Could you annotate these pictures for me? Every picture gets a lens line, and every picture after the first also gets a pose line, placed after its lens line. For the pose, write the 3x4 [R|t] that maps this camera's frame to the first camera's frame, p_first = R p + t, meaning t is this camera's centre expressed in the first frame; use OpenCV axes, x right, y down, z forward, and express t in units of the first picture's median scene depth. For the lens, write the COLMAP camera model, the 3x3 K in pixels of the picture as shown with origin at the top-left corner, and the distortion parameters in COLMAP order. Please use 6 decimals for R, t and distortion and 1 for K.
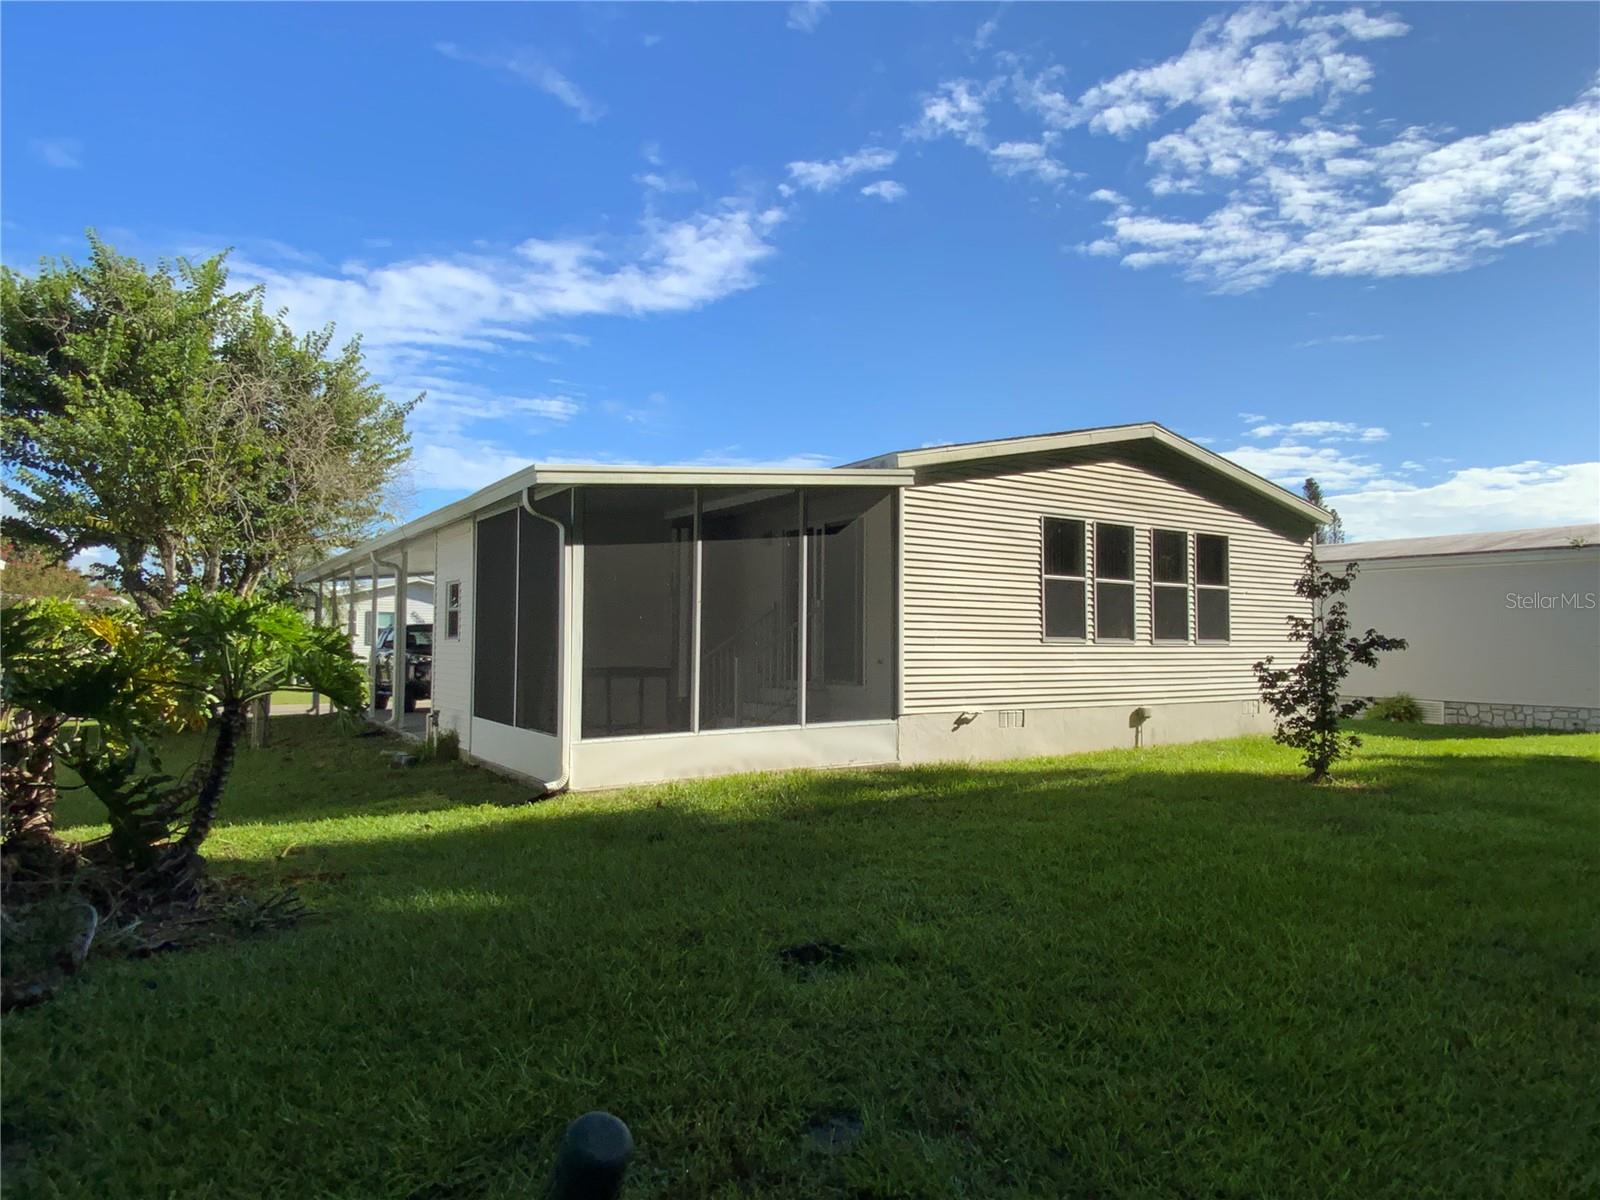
lens RADIAL K [[1009.9, 0, 800.0], [0, 1009.9, 600.0], [0, 0, 1]] dist [-0.001448, -0.000286]
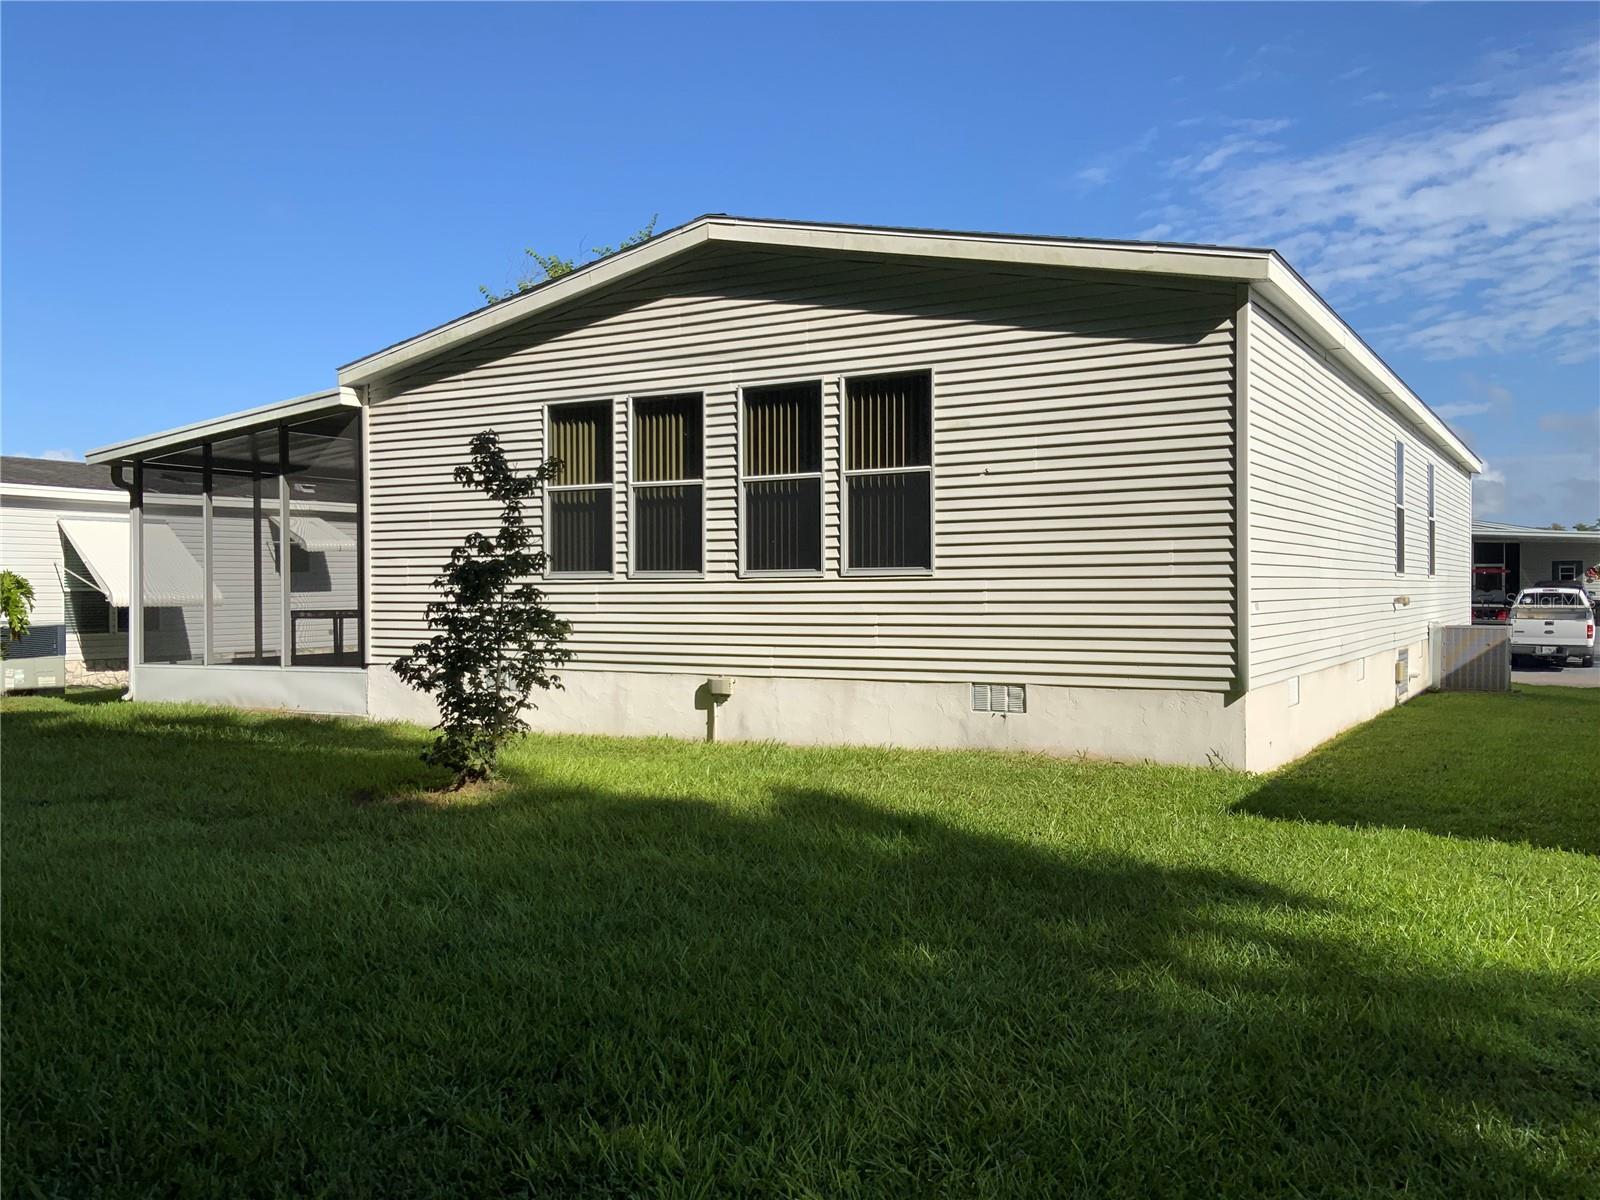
lens RADIAL K [[1339.4, 0, 800.0], [0, 1339.4, 600.0], [0, 0, 1]] dist [0.007461, 0.001331]
pose [[0.444627, 0.001029, -0.895715, 1.085296], [0.050581, 0.998375, 0.026254, 0.037405], [0.894286, -0.056979, 0.443853, 0.666932]]
